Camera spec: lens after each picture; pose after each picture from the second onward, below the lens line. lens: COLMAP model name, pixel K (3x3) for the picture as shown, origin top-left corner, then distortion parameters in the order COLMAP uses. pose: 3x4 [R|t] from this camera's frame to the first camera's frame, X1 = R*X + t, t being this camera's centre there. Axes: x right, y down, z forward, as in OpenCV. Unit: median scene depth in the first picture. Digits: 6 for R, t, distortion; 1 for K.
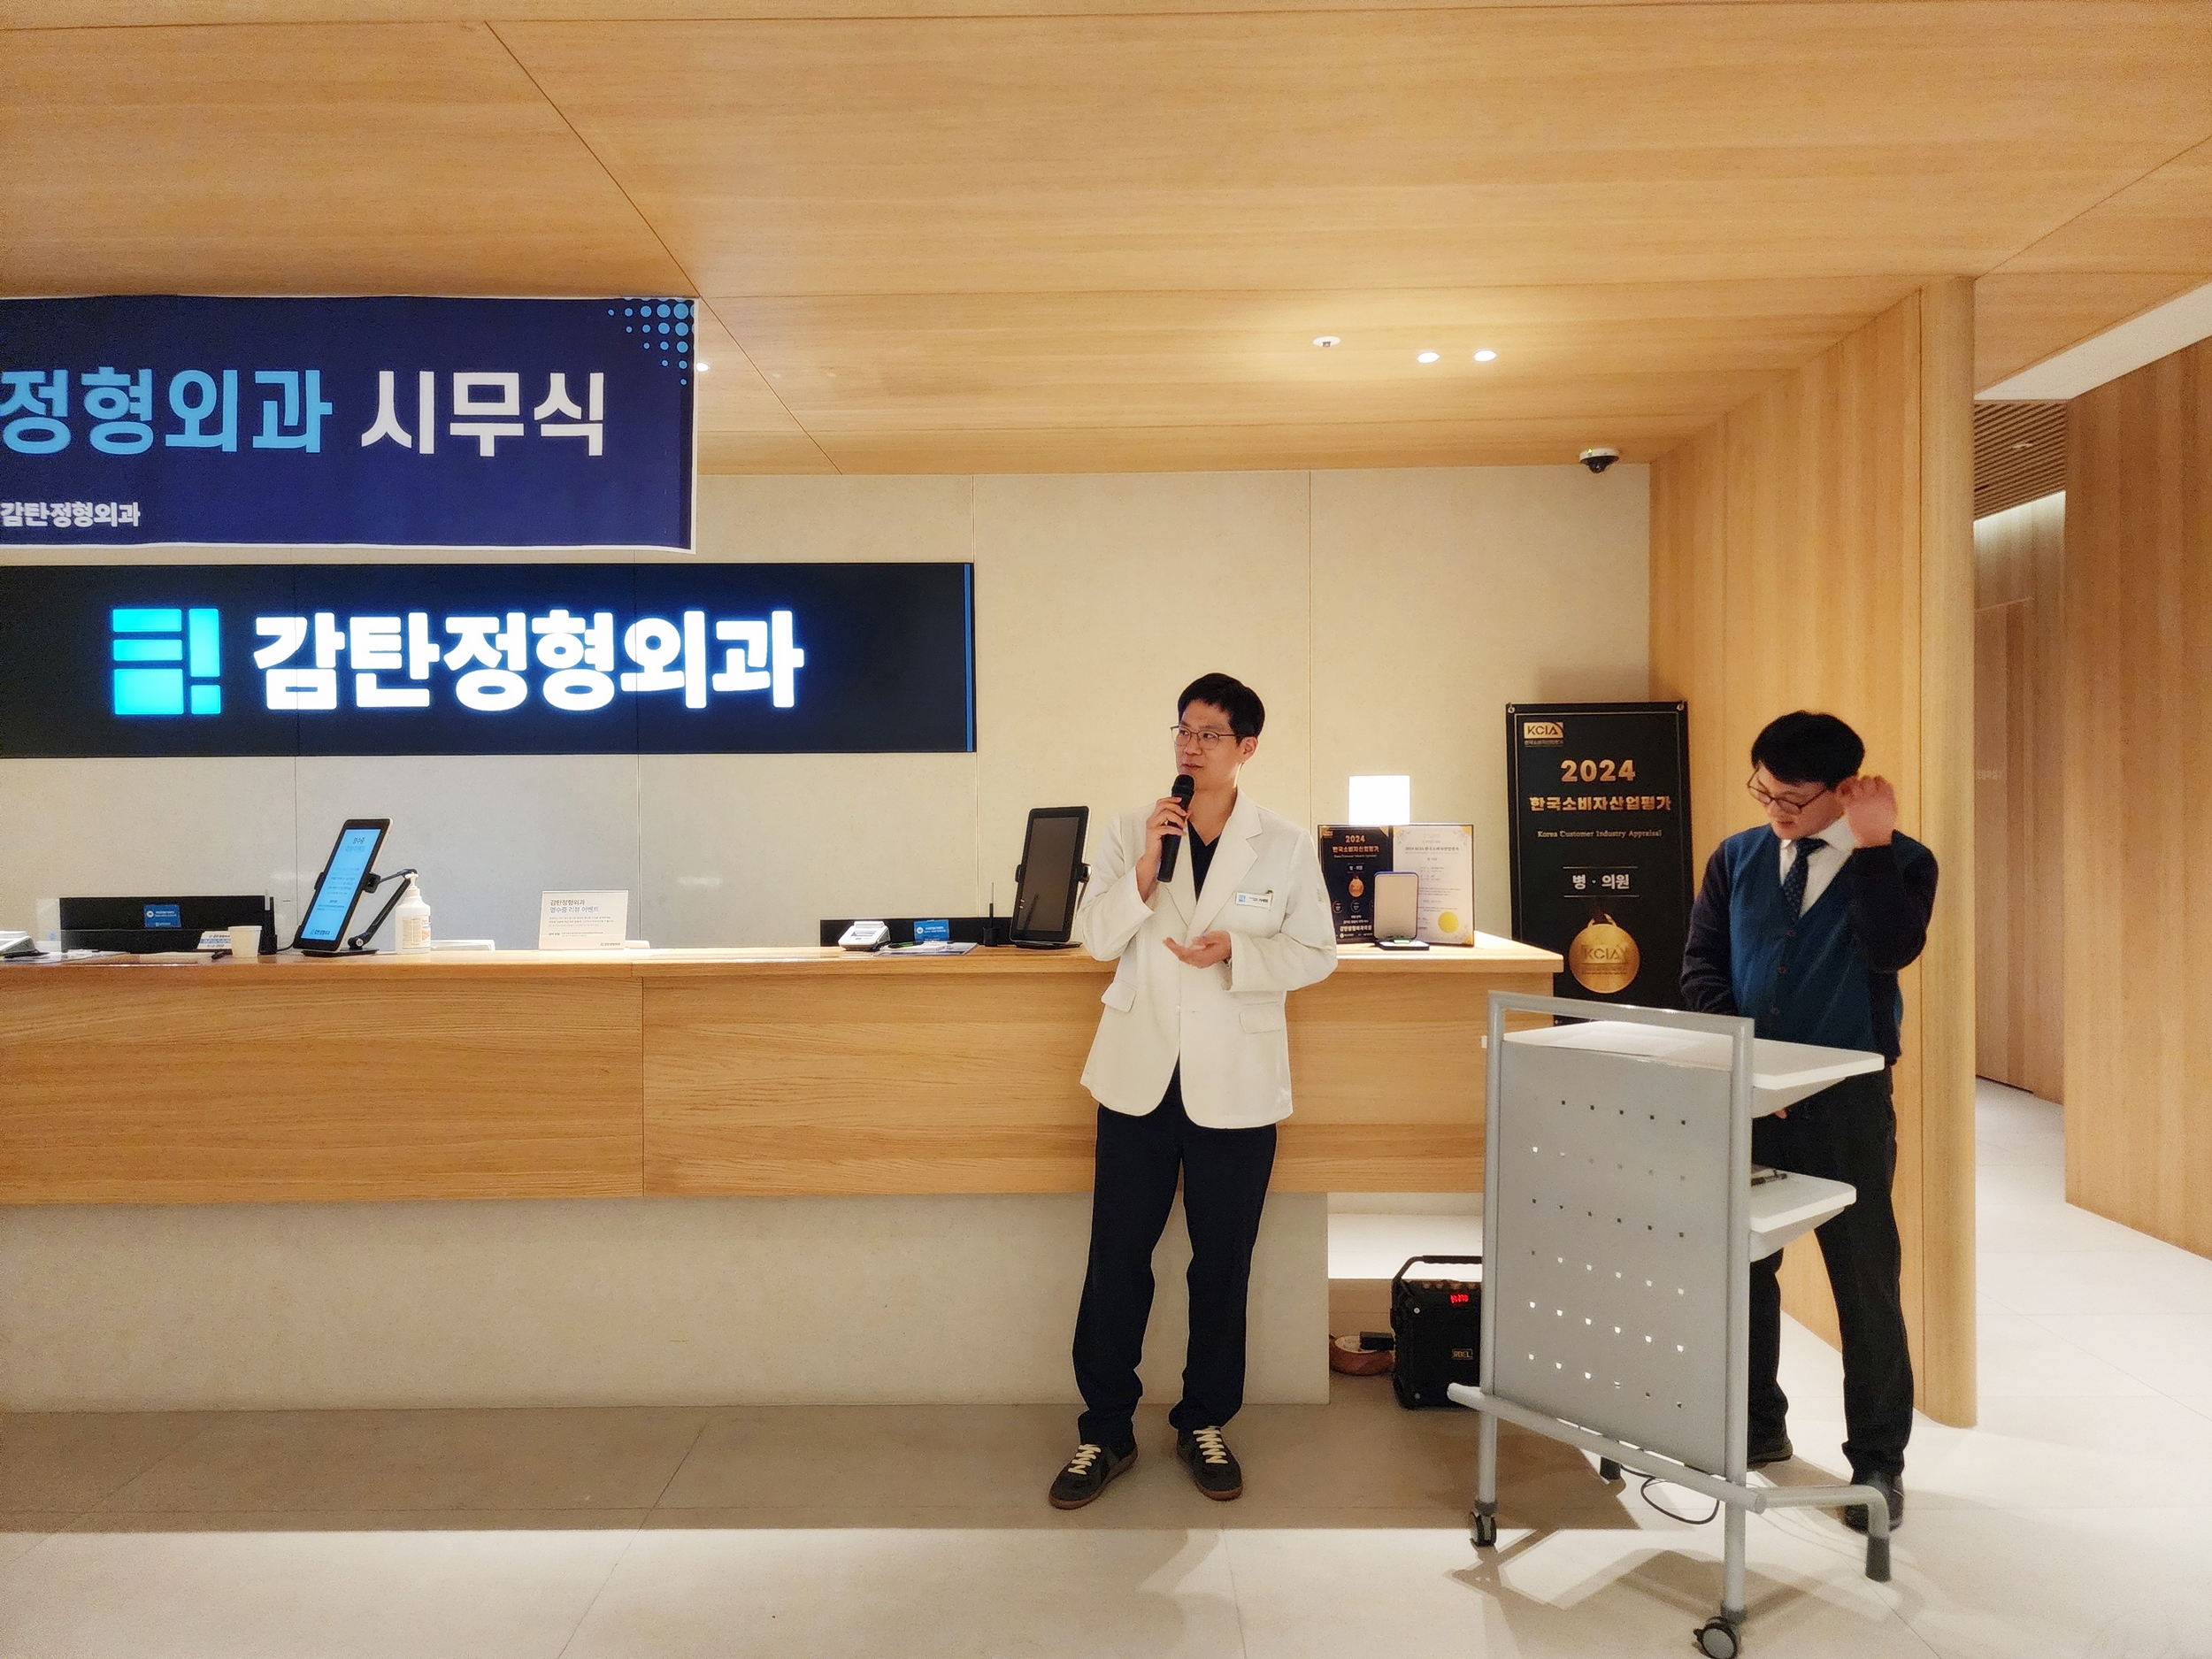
lens RADIAL K [[1472.8, 0, 1084.3], [0, 1472.8, 832.2], [0, 0, 1]] dist [0.078252, -0.074043]
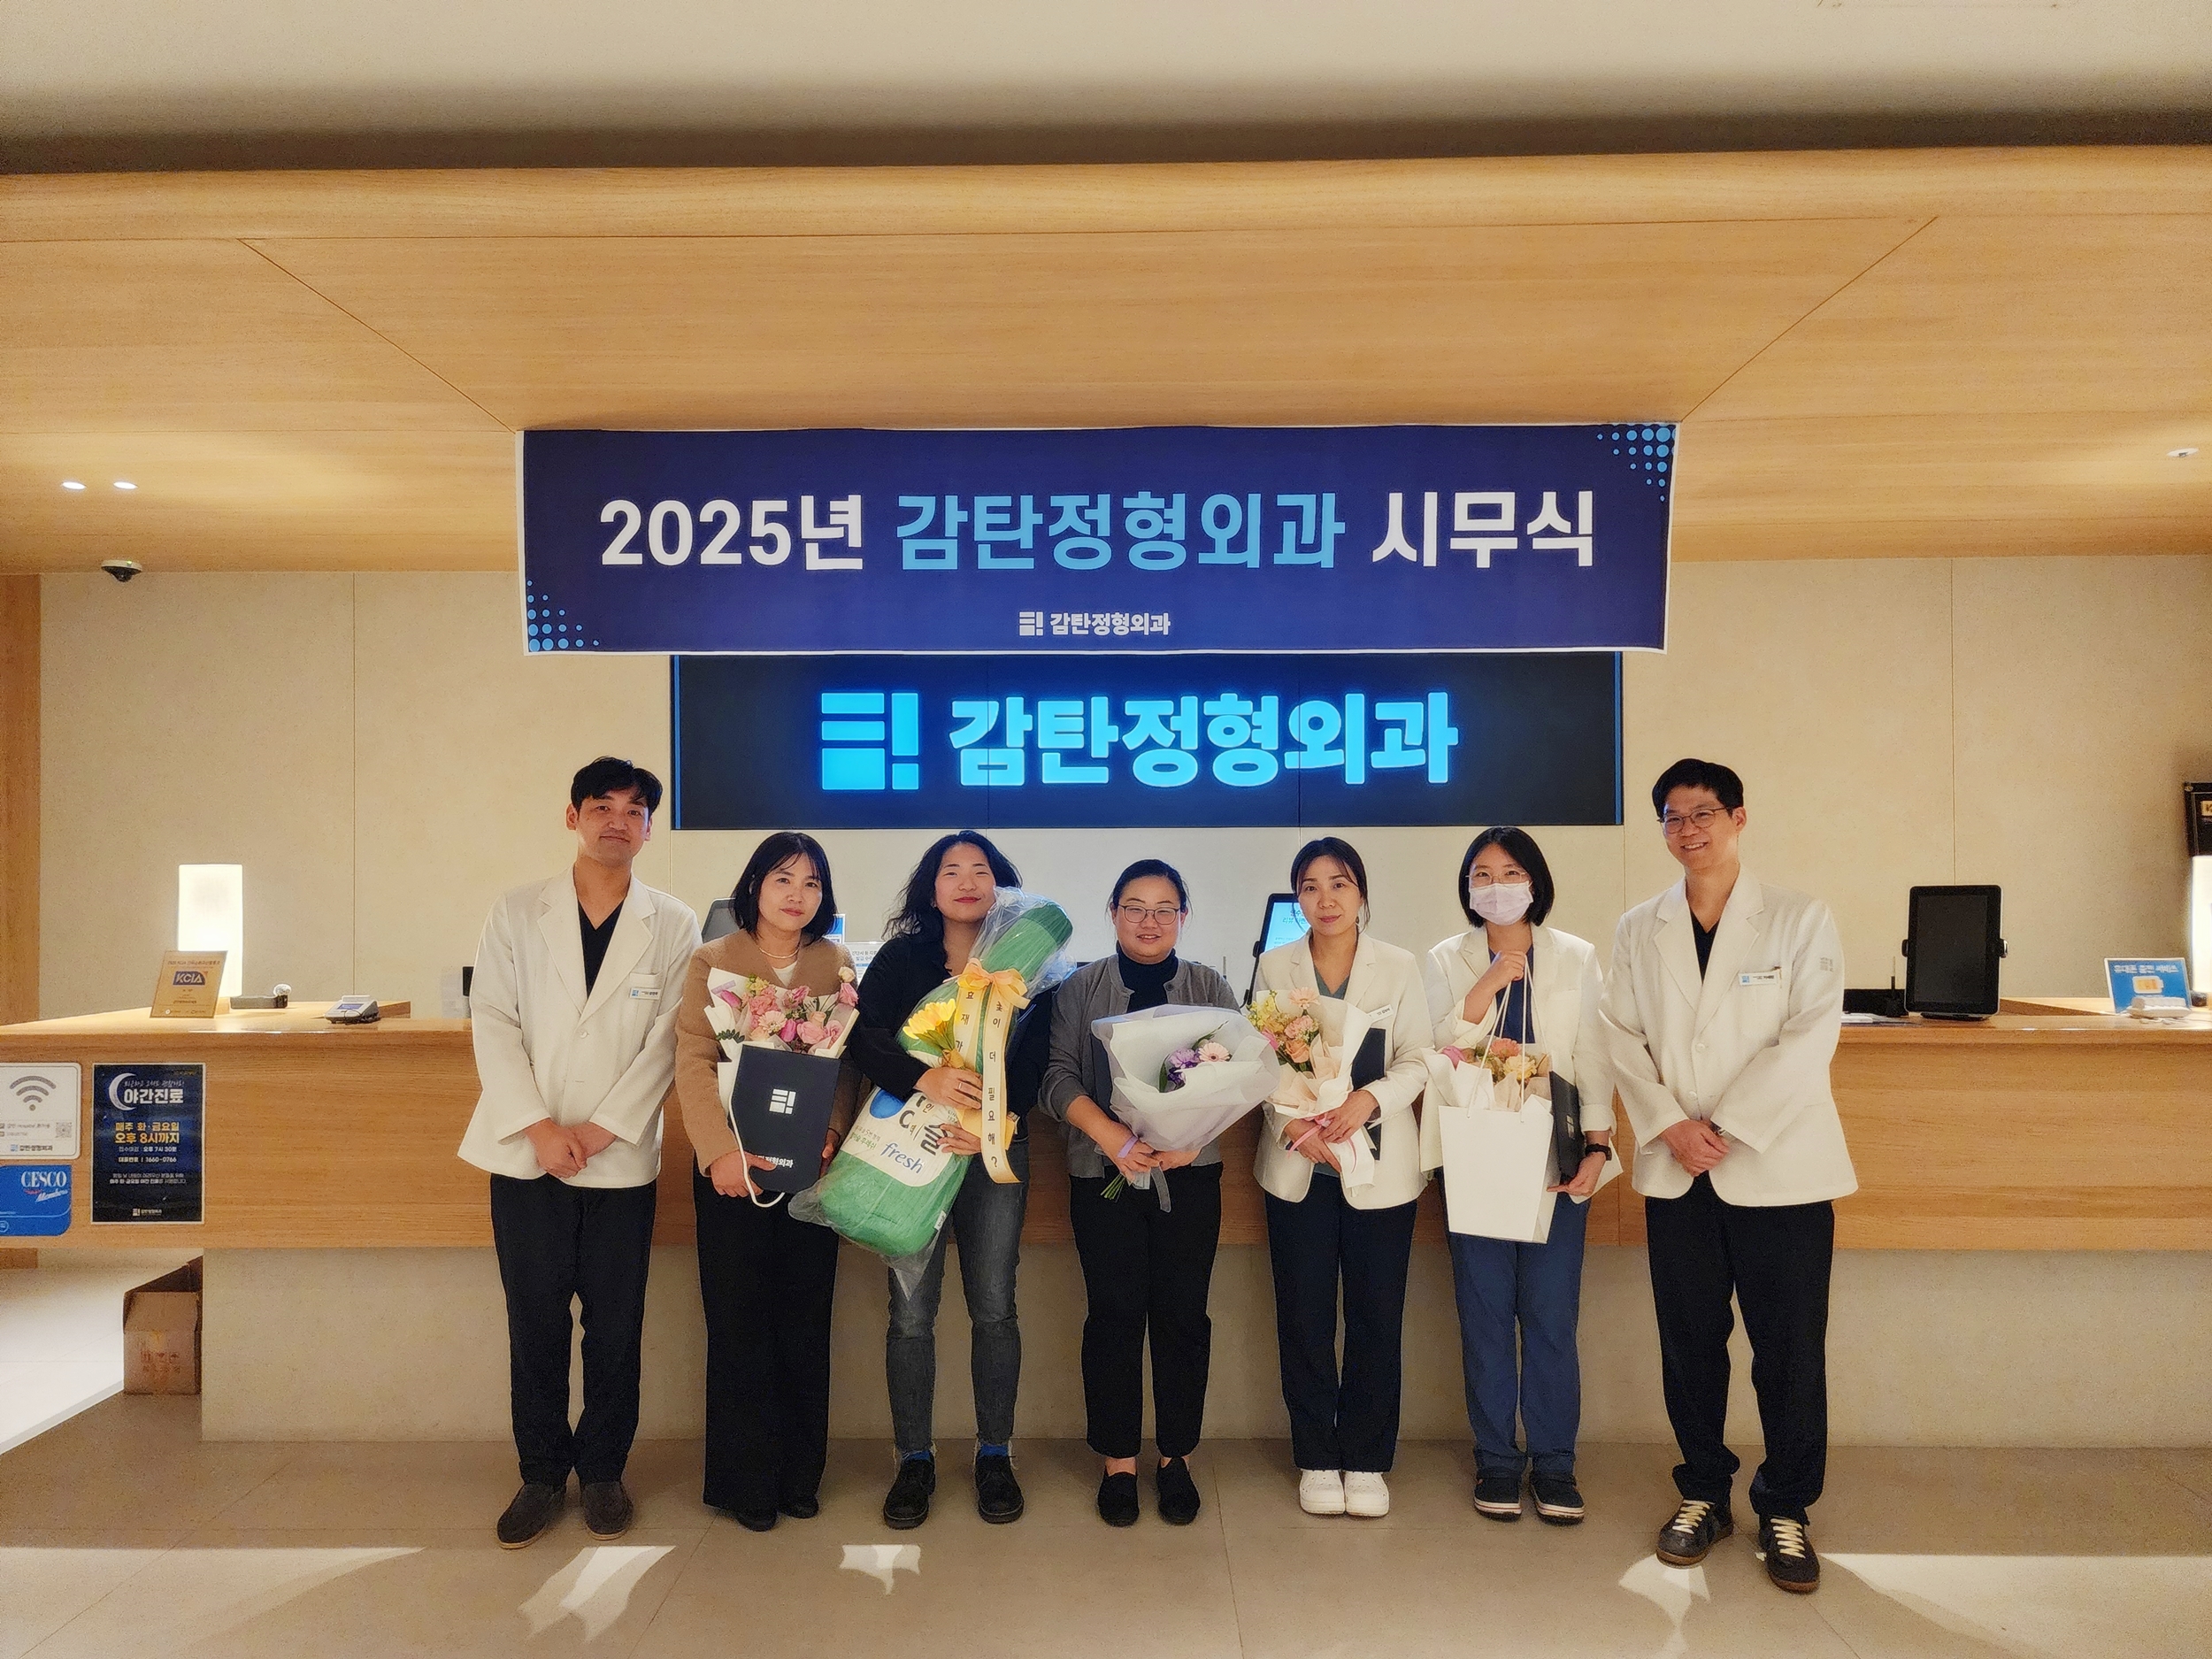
lens RADIAL K [[1472.8, 0, 1094.2], [0, 1472.8, 855.4], [0, 0, 1]] dist [0.078252, -0.074043]
pose [[0.999898, 0.003441, -0.013843, -0.435369], [-0.003727, 0.999779, -0.020699, -0.010007], [0.013769, 0.020748, 0.999690, -0.063265]]
